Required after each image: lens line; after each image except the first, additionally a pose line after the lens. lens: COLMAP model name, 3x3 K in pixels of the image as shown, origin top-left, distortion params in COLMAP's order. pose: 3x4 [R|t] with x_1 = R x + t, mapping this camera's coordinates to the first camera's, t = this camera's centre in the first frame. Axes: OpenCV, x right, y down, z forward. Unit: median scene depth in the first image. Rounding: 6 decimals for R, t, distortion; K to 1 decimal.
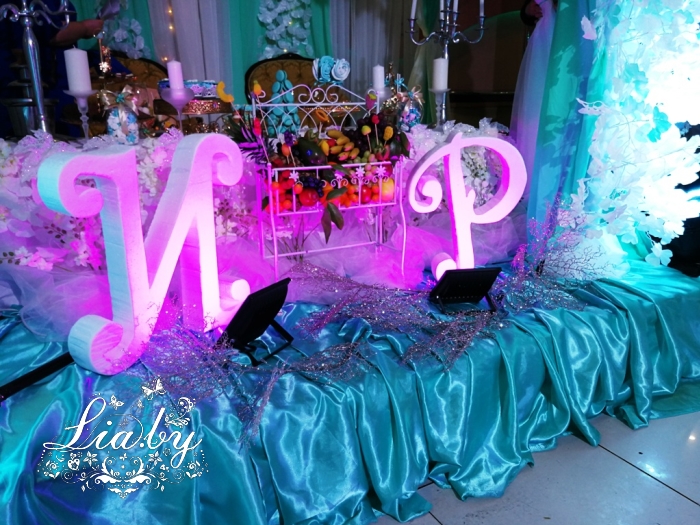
lens RADIAL K [[537.5, 0, 350.0], [0, 537.5, 262.5], [0, 0, 1]] dist [-0.009679, -0.002516]
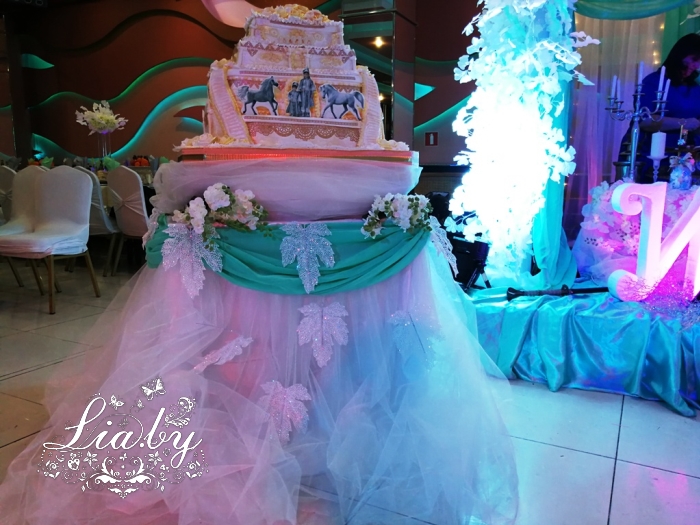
lens RADIAL K [[562.0, 0, 353.8], [0, 562.0, 258.7], [0, 0, 1]] dist [0.007056, 0.009895]
pose [[0.534732, 0.136419, -0.833937, 0.507197], [-0.263932, 0.964473, -0.011464, 0.261702], [0.802746, 0.226233, 0.551740, -0.669176]]
